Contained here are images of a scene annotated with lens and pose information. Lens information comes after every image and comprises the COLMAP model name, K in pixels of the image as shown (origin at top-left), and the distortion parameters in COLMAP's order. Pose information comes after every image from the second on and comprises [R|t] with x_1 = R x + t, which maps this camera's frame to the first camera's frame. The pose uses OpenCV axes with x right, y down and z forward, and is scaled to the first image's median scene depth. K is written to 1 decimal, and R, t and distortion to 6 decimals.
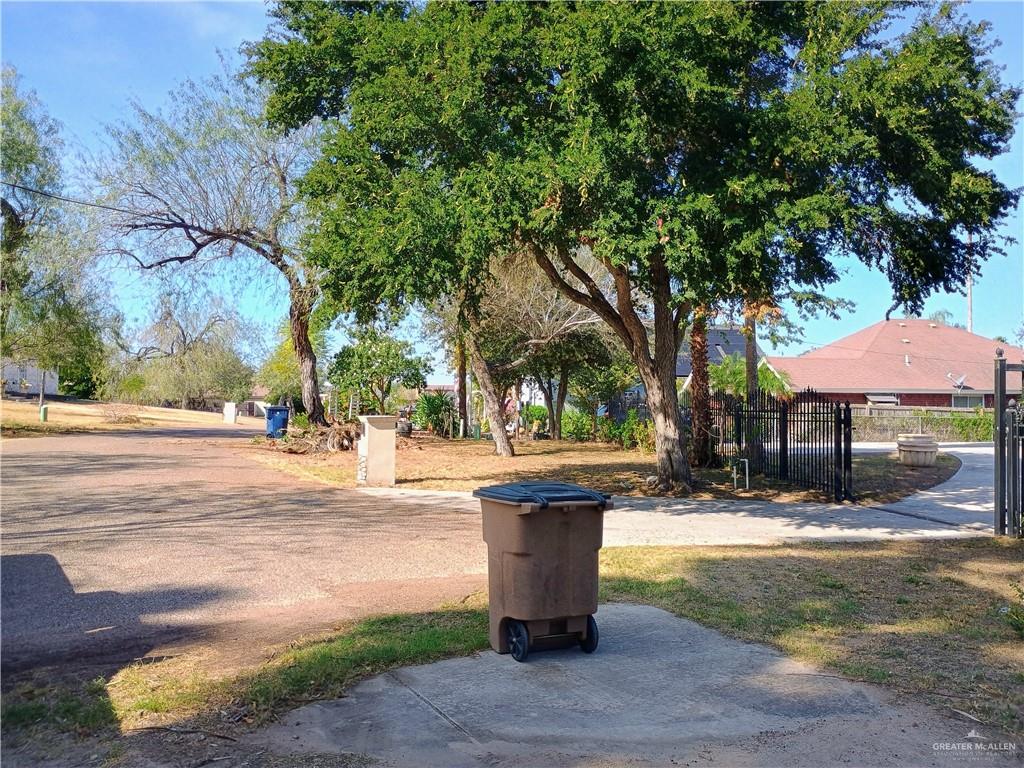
lens RADIAL K [[878.5, 0, 516.7], [0, 878.5, 401.5], [0, 0, 1]] dist [0.040595, -0.012344]
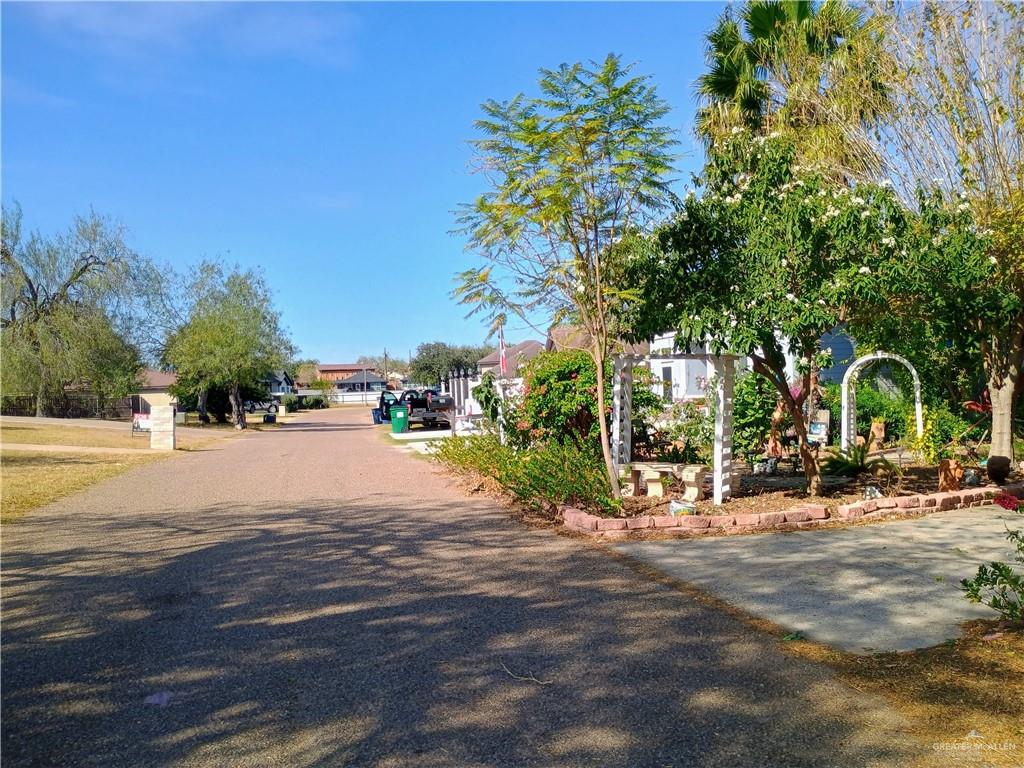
lens RADIAL K [[878.5, 0, 516.7], [0, 878.5, 401.5], [0, 0, 1]] dist [0.040595, -0.012344]
pose [[0.988925, -0.046557, 0.140928, -0.150114], [0.042462, 0.998588, 0.031929, -0.005569], [-0.142216, -0.025591, 0.989505, 0.379004]]
